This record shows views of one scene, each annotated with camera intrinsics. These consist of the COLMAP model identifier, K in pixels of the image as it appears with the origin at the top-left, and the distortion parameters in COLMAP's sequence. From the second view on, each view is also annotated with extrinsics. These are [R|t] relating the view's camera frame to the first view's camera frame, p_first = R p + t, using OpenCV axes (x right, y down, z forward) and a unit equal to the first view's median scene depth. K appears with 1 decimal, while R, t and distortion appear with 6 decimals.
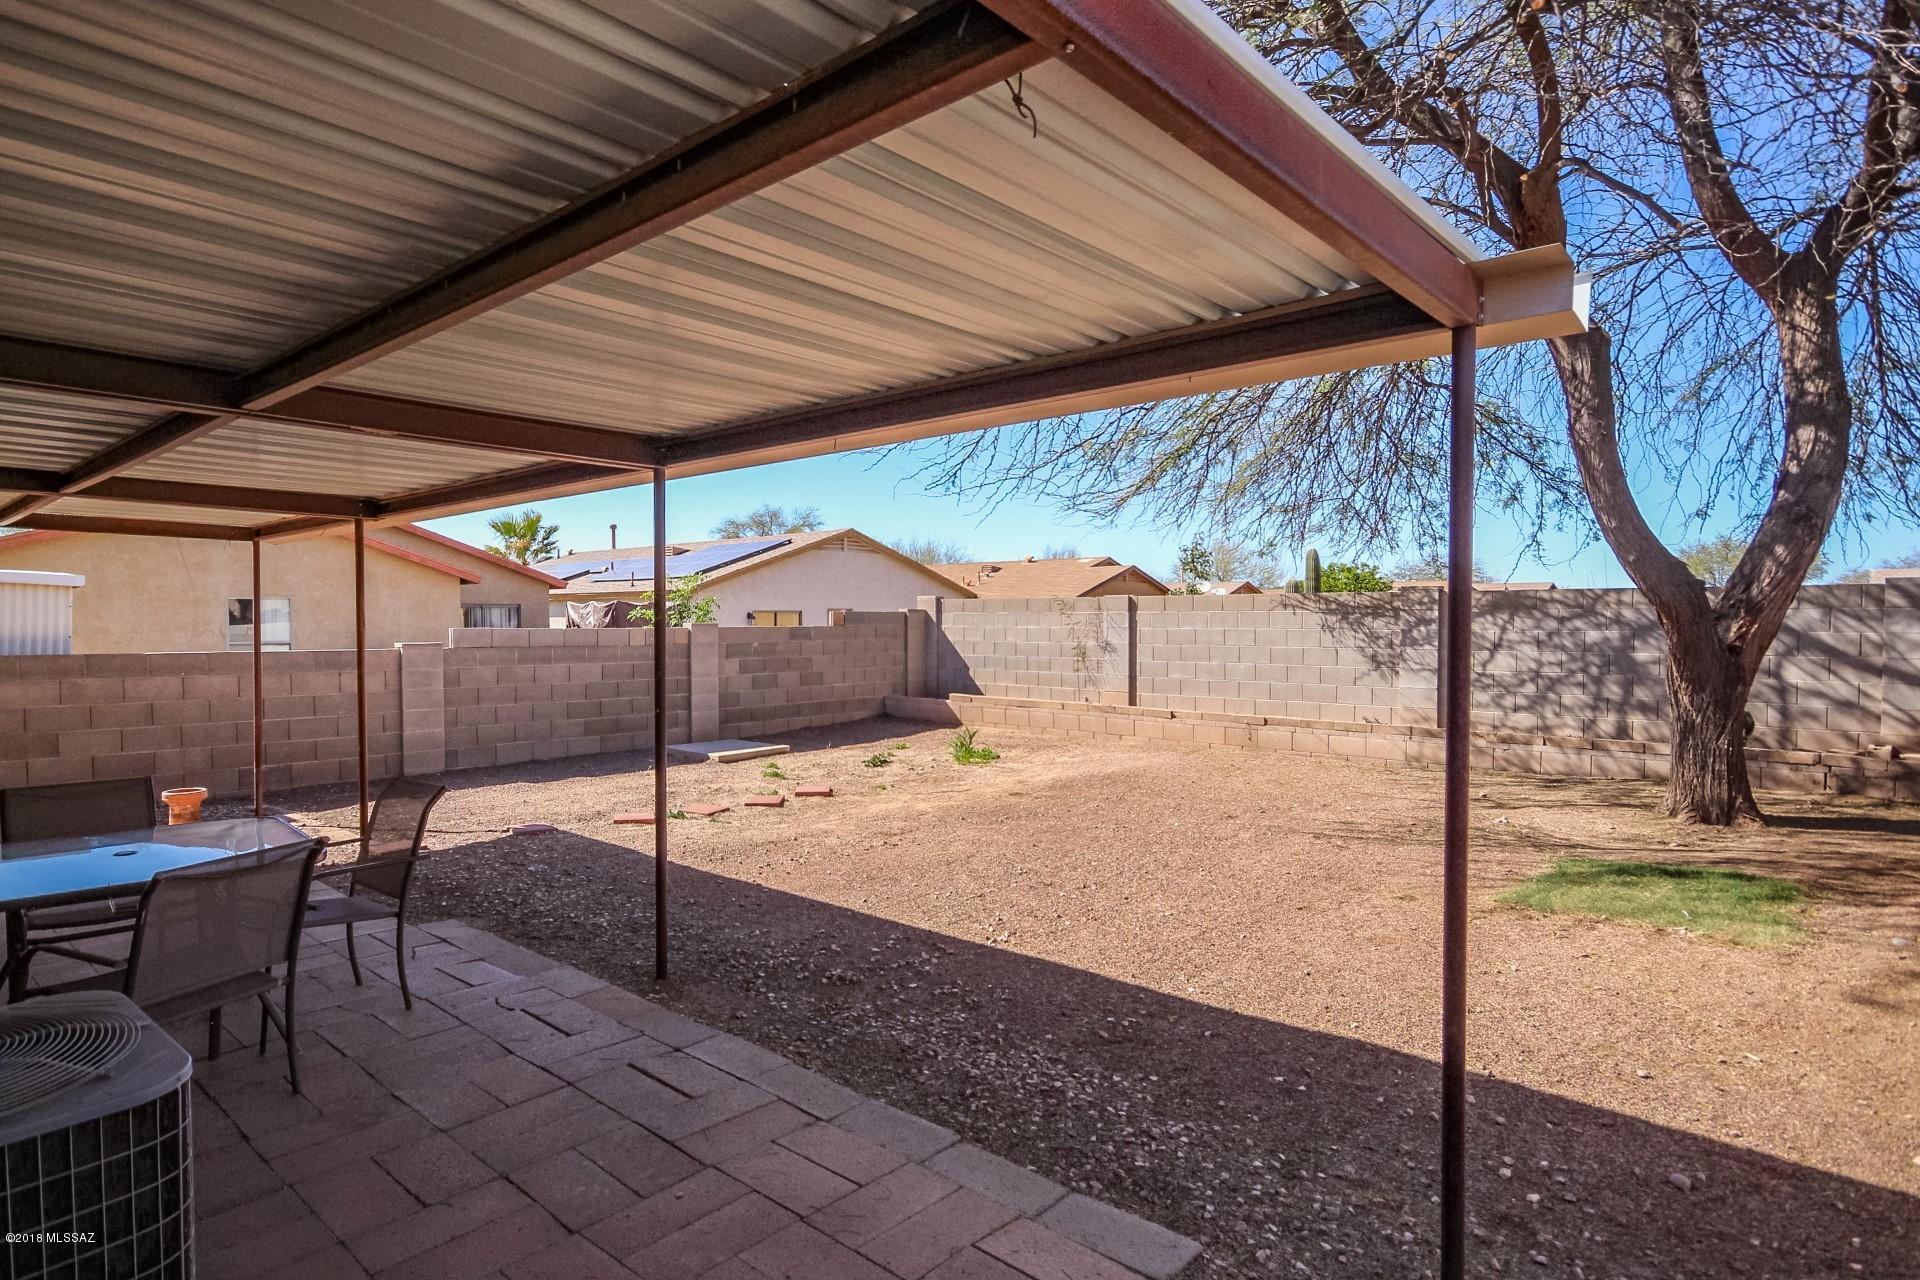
lens RADIAL K [[1044.2, 0, 964.6], [0, 1044.2, 643.2], [0, 0, 1]] dist [-0.000404, -0.000302]
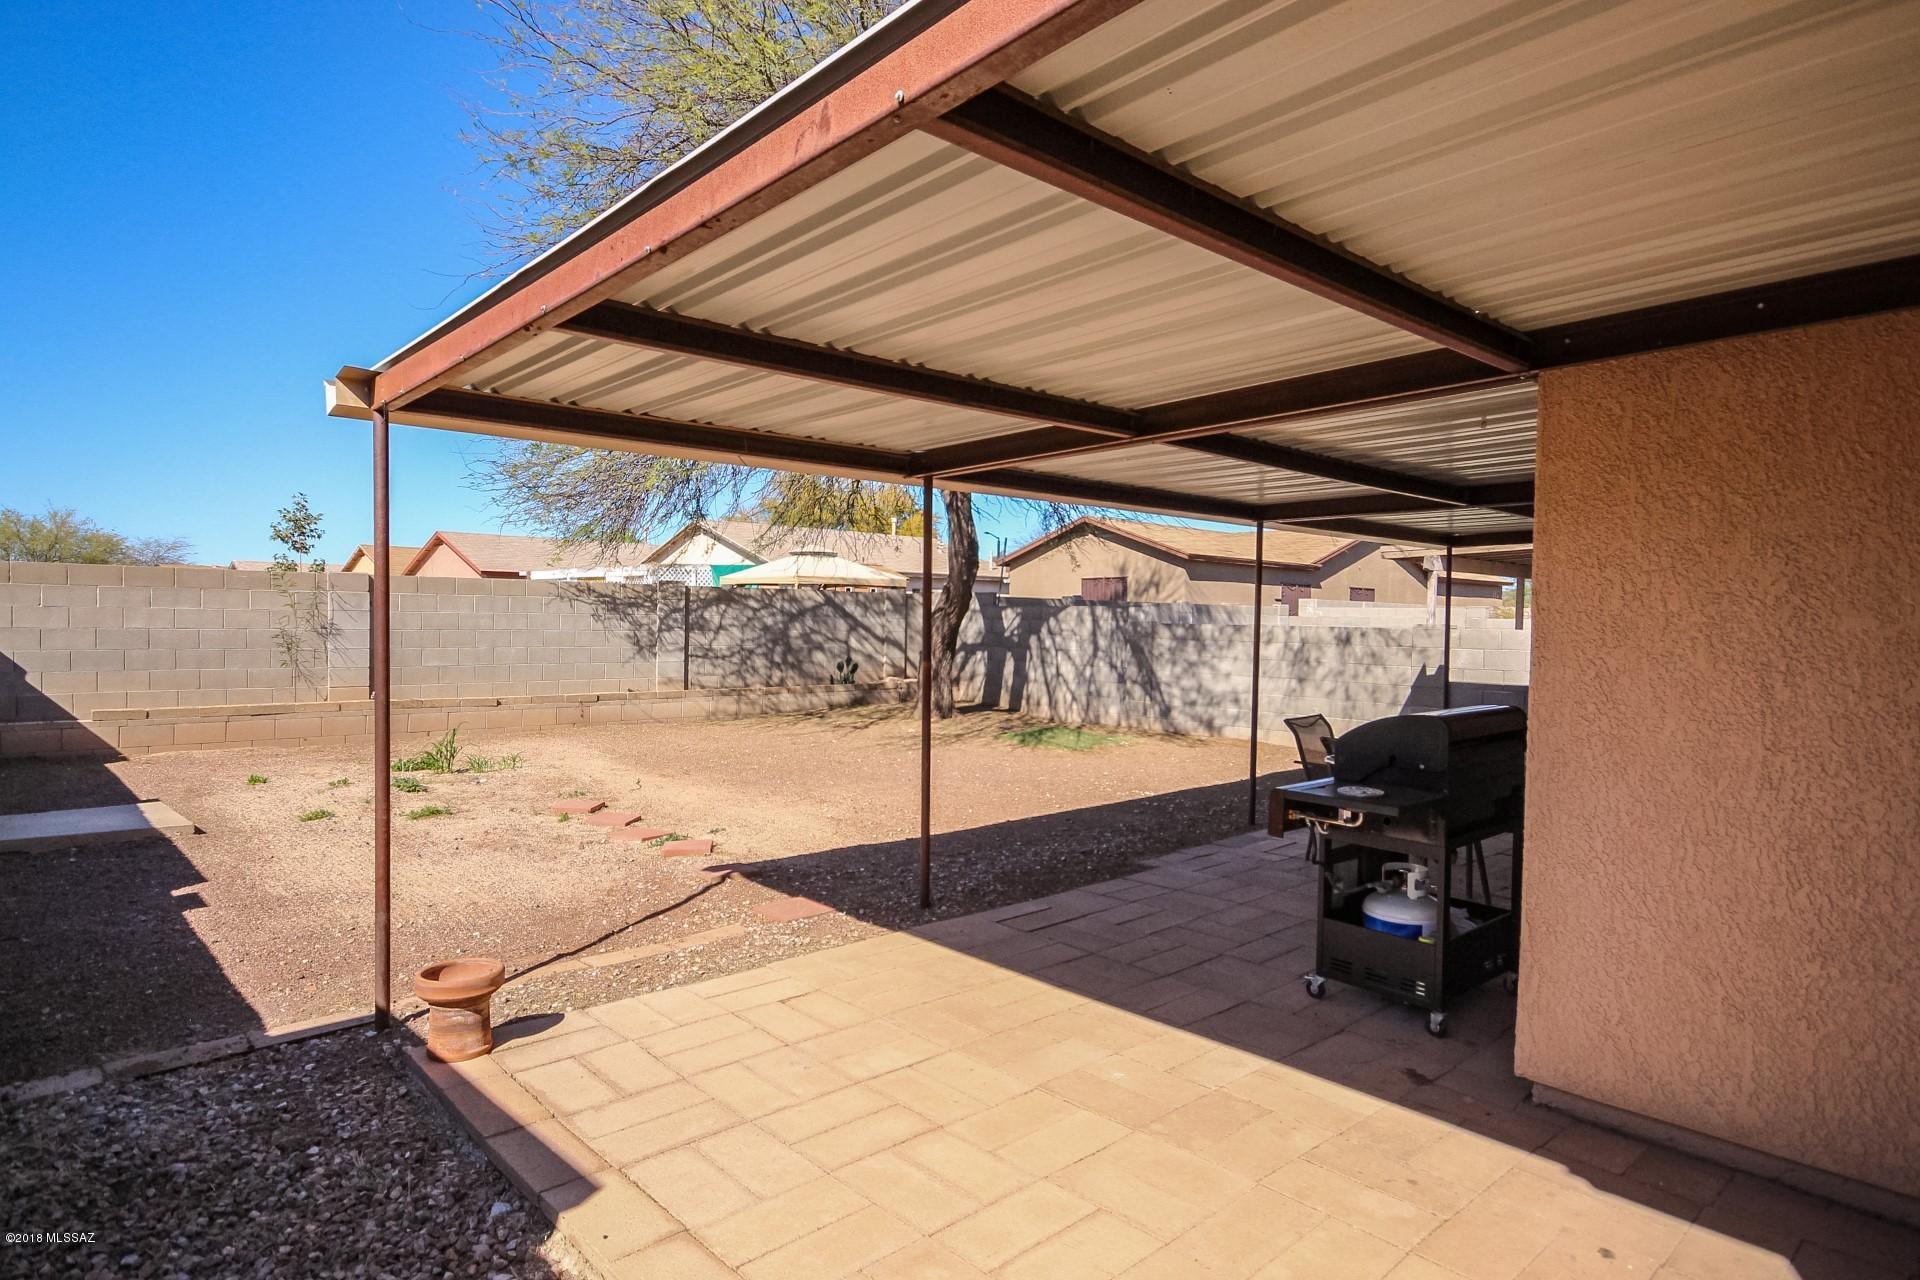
lens RADIAL K [[1044.2, 0, 964.1], [0, 1044.2, 639.1], [0, 0, 1]] dist [-0.000404, -0.000302]
pose [[0.084399, -0.015718, 0.996308, -0.860975], [0.008479, 0.999851, 0.015056, -0.001140], [-0.996396, 0.007177, 0.084520, 0.571974]]
